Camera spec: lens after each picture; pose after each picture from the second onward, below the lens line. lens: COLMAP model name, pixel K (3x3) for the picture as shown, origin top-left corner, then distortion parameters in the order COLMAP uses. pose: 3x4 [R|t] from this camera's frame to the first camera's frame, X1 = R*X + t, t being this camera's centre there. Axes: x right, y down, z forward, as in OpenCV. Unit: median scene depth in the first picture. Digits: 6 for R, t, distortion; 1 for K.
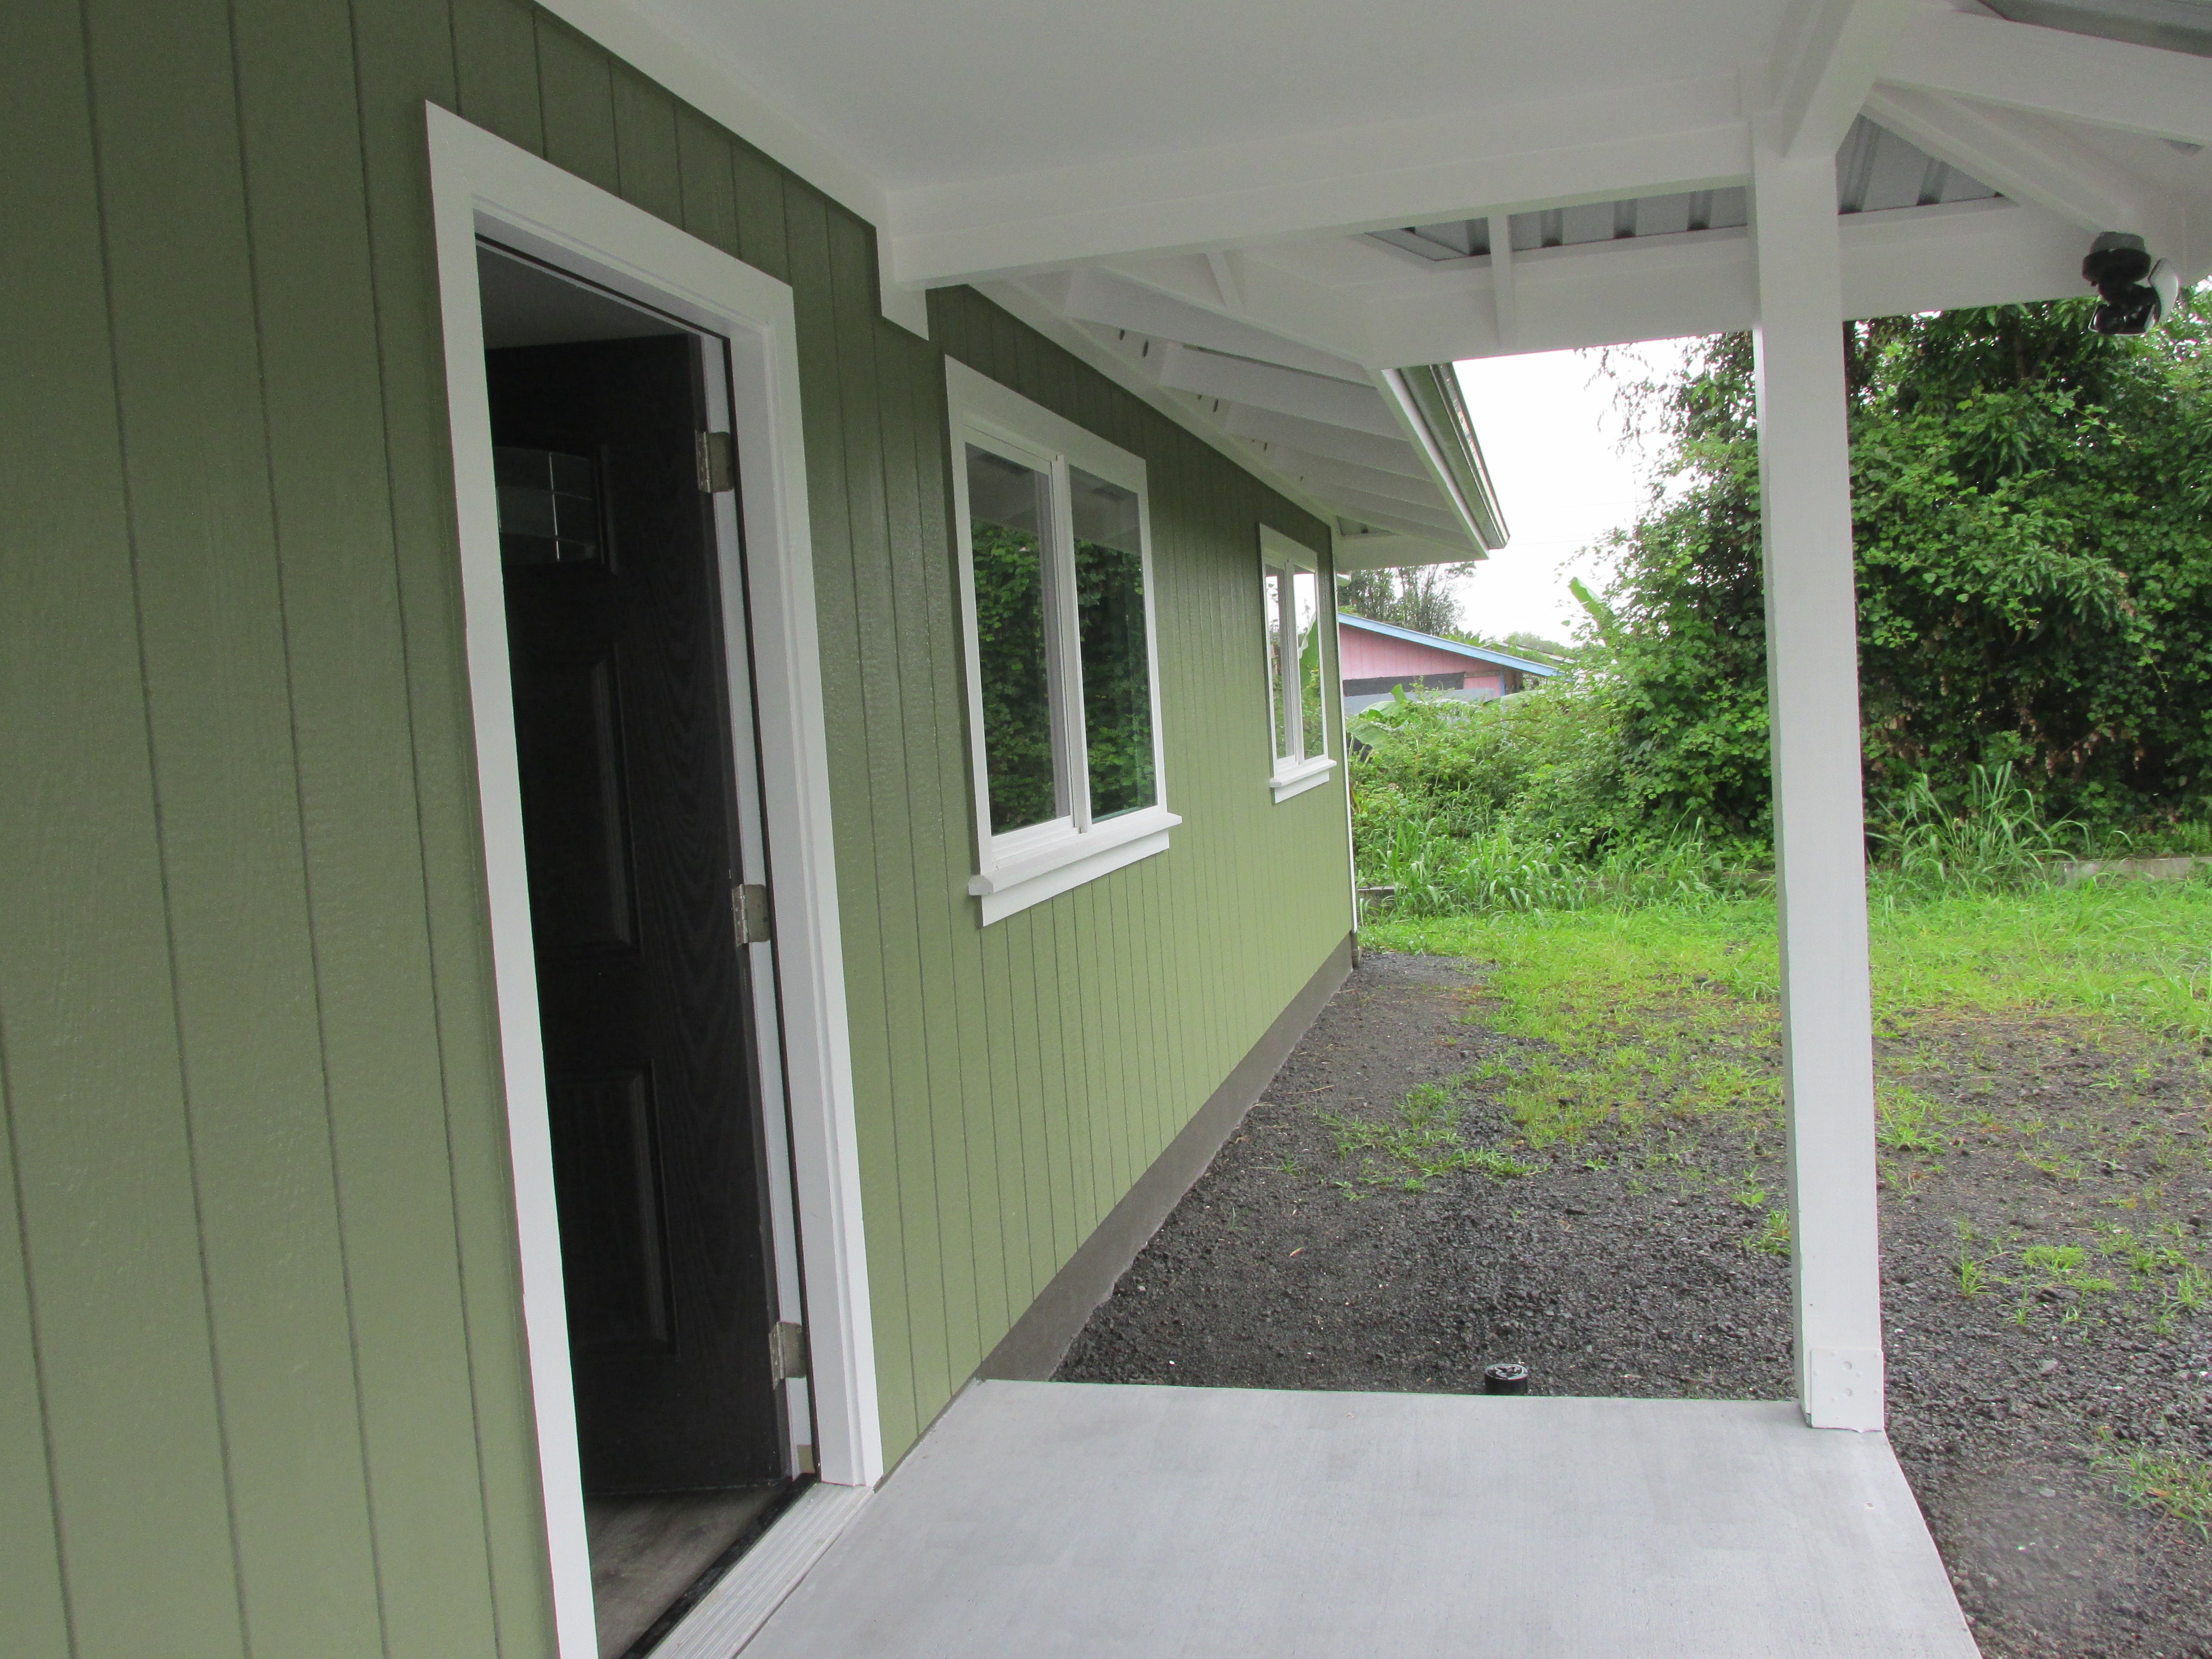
lens RADIAL K [[1826.2, 0, 1107.3], [0, 1826.2, 824.0], [0, 0, 1]] dist [-0.036252, 0.004867]
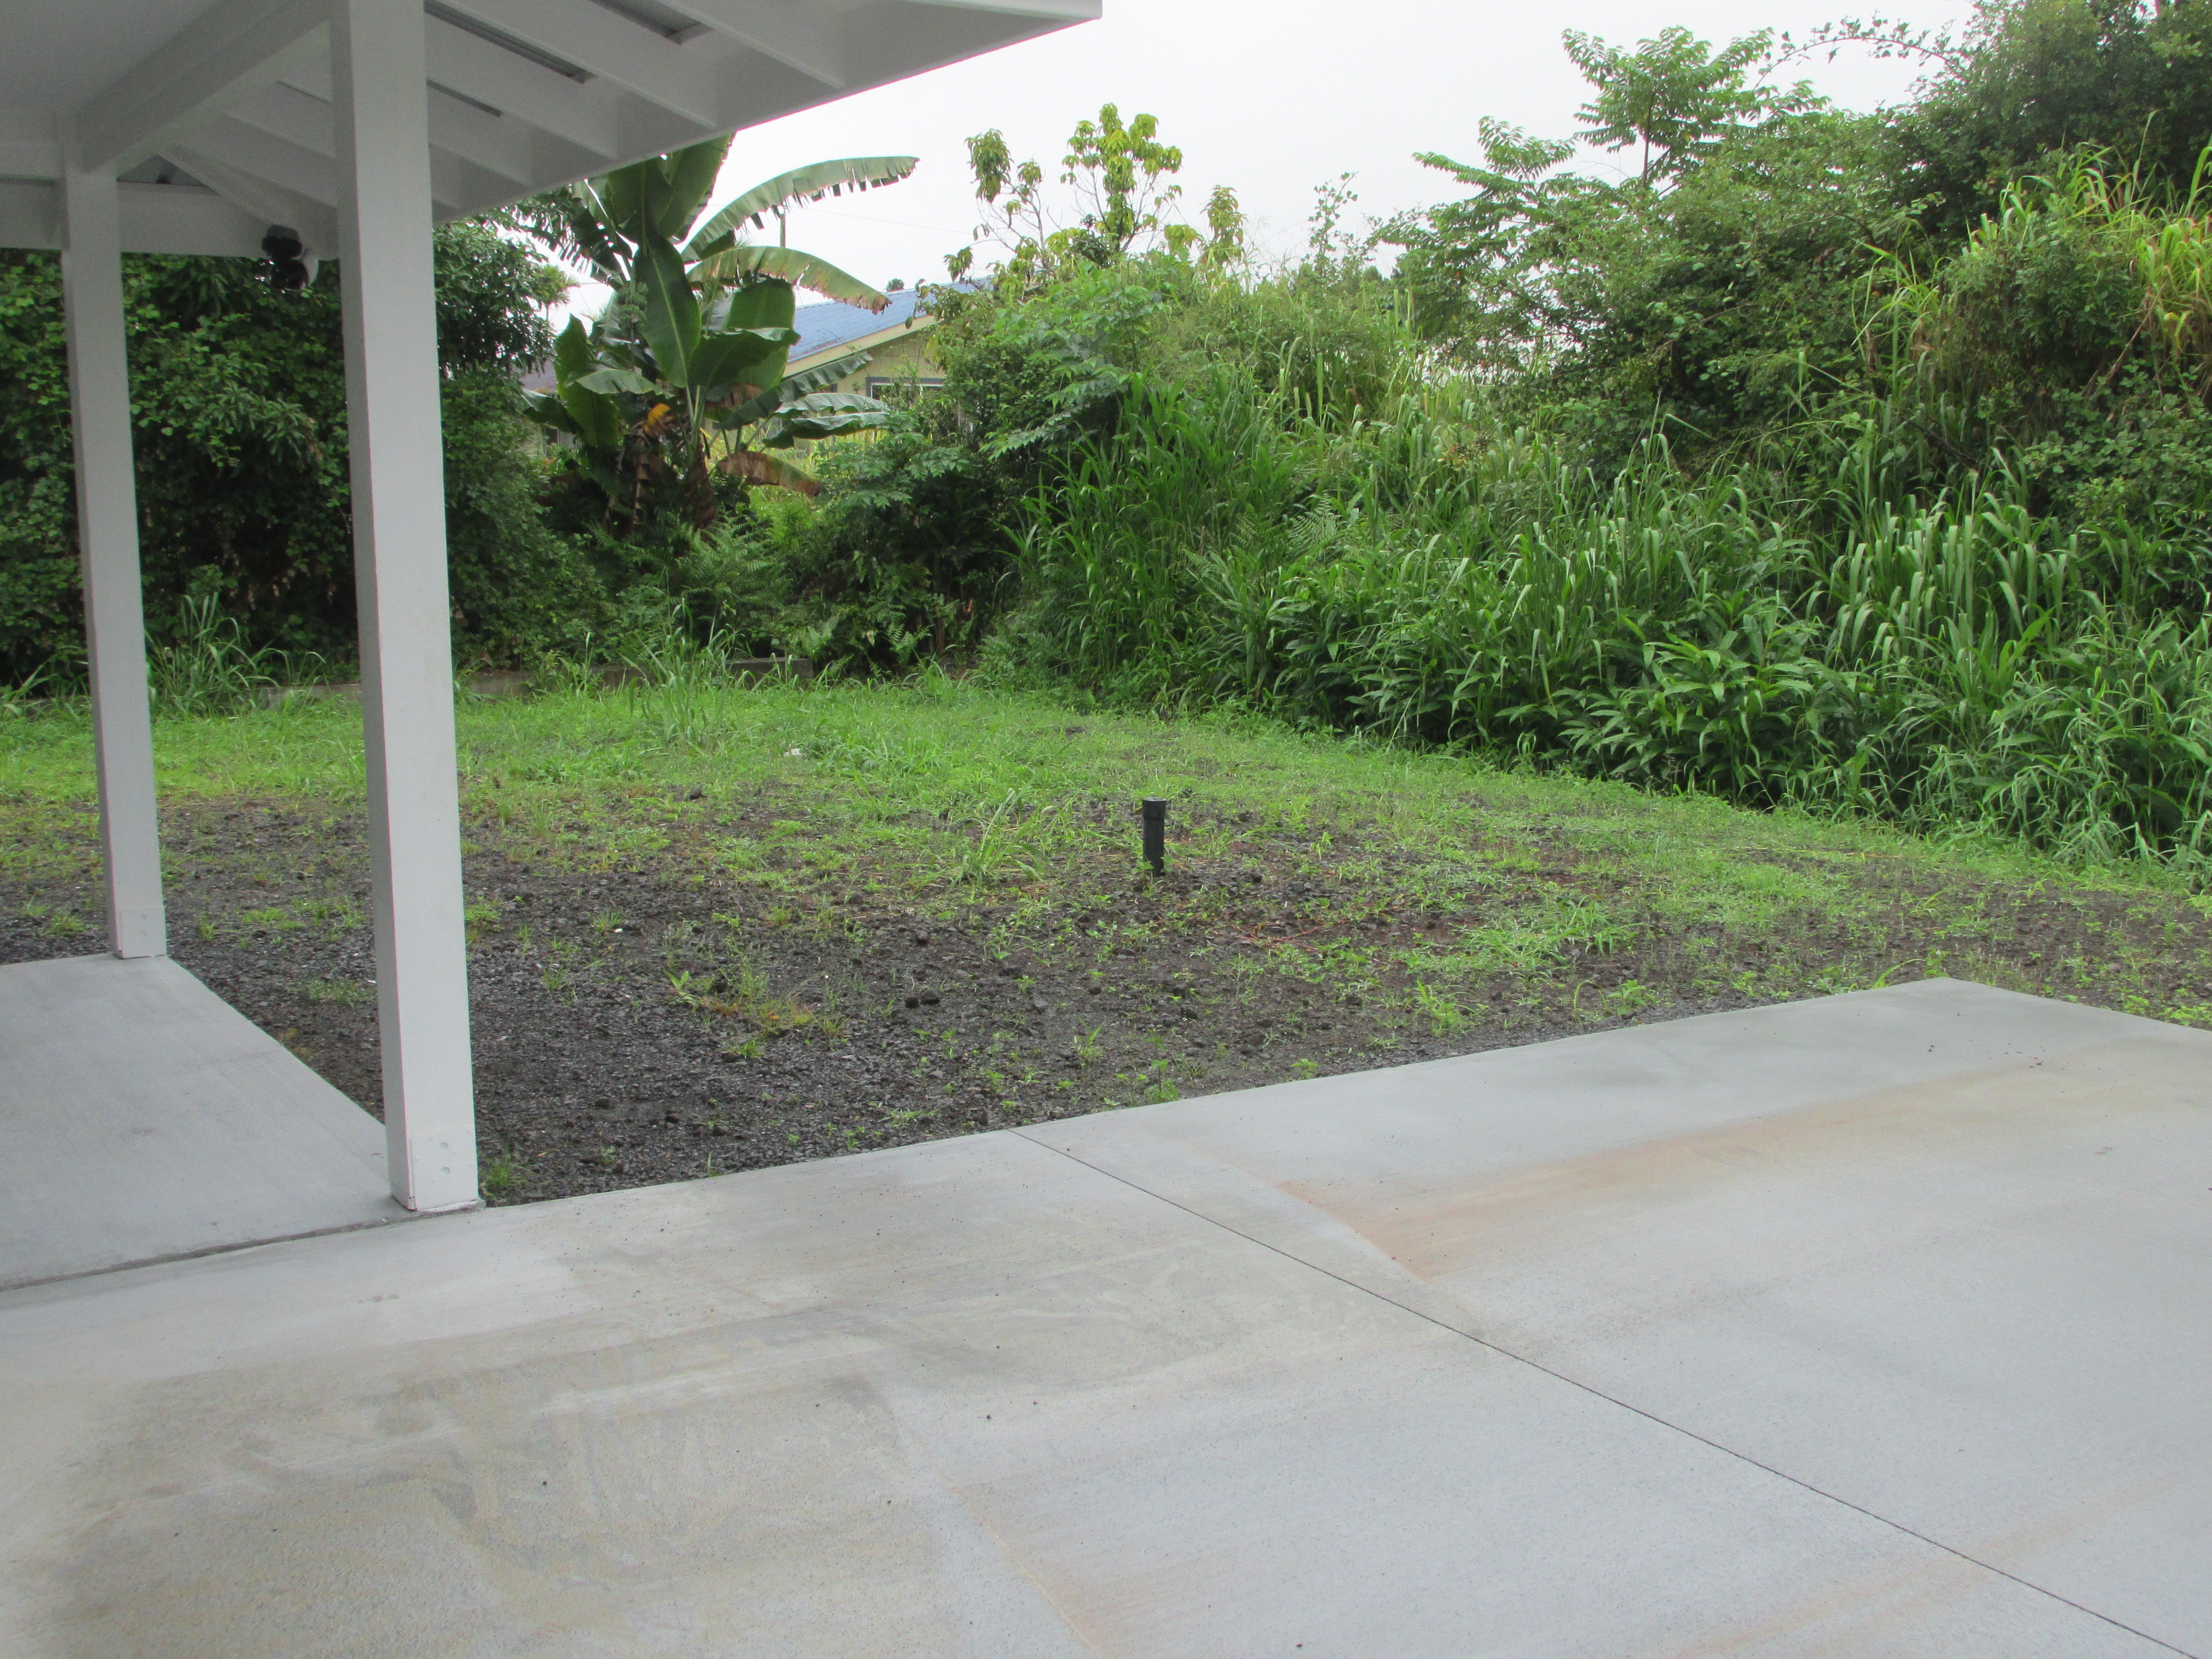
lens RADIAL K [[2242.9, 0, 1111.7], [0, 2242.9, 817.0], [0, 0, 1]] dist [-0.038582, 0.000000]
pose [[0.663472, -0.051494, 0.746427, -0.122543], [0.009396, 0.998124, 0.060506, 0.021429], [-0.748142, -0.033131, 0.662711, -0.238638]]
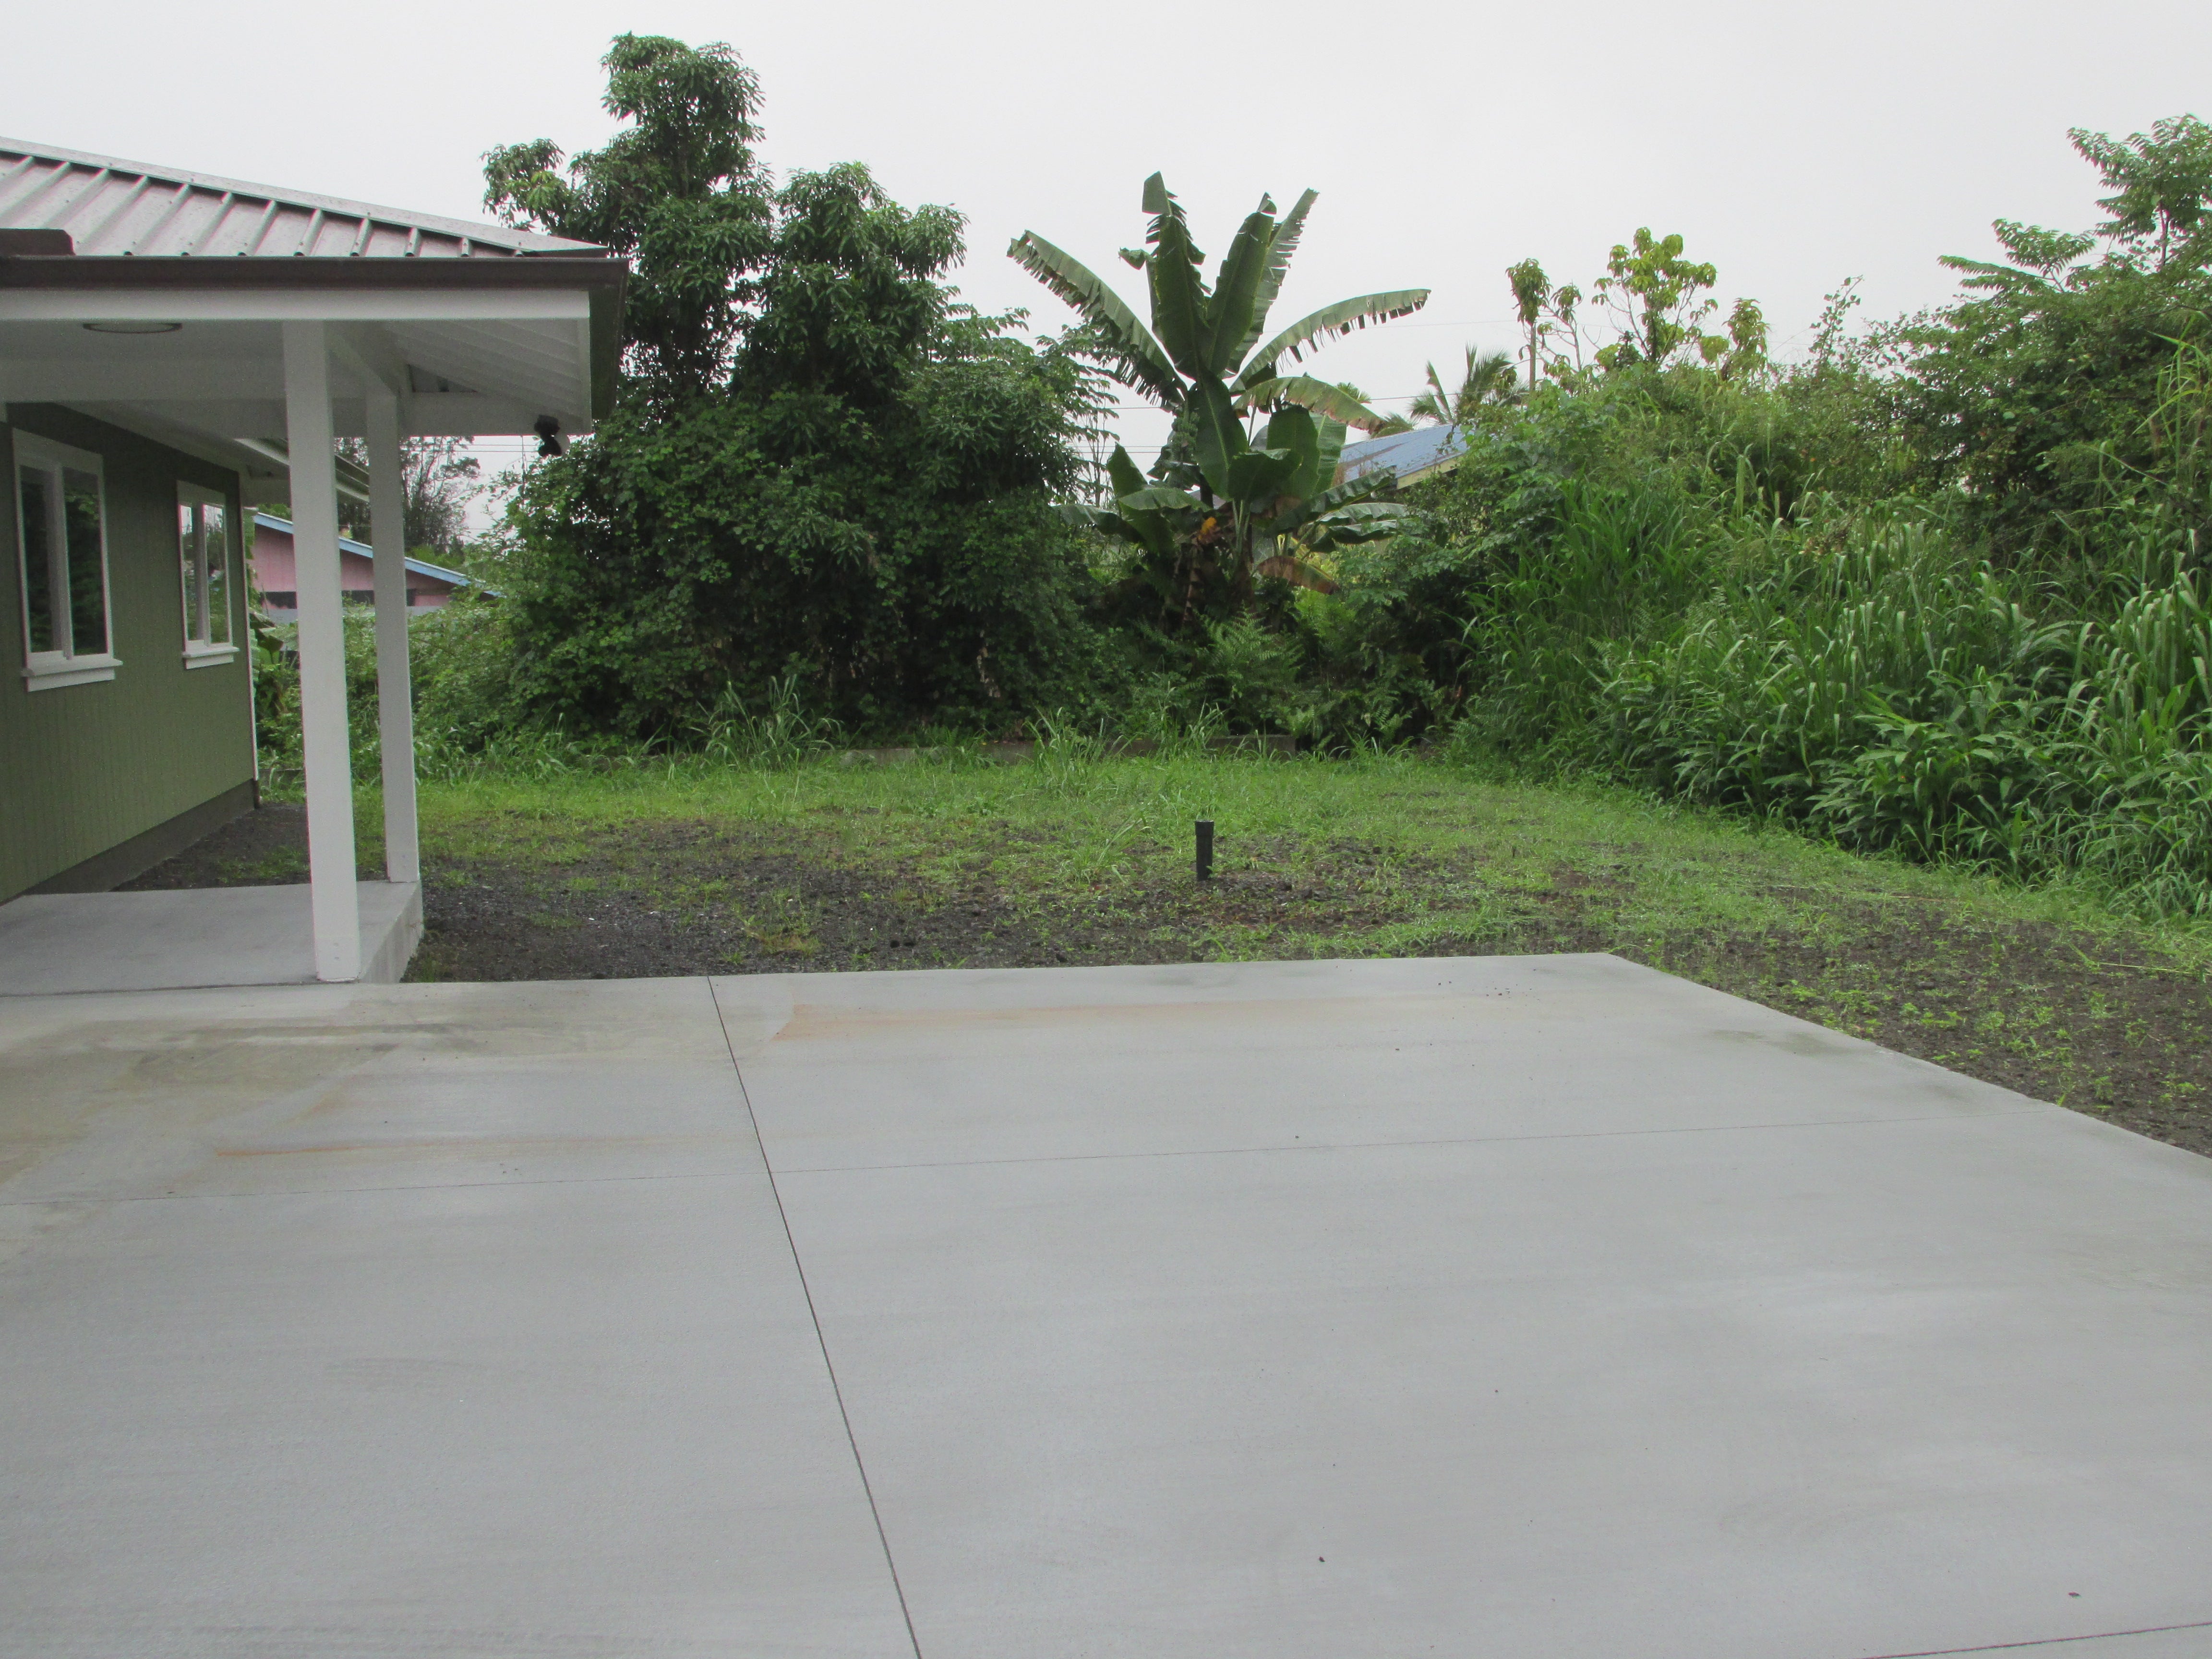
lens RADIAL K [[2242.9, 0, 1093.5], [0, 2242.9, 820.5], [0, 0, 1]] dist [-0.038582, 0.000000]
pose [[0.895001, 0.002492, 0.446058, -0.032096], [-0.010225, 0.999836, 0.014929, 0.044719], [-0.445947, -0.017922, 0.894880, -0.548553]]
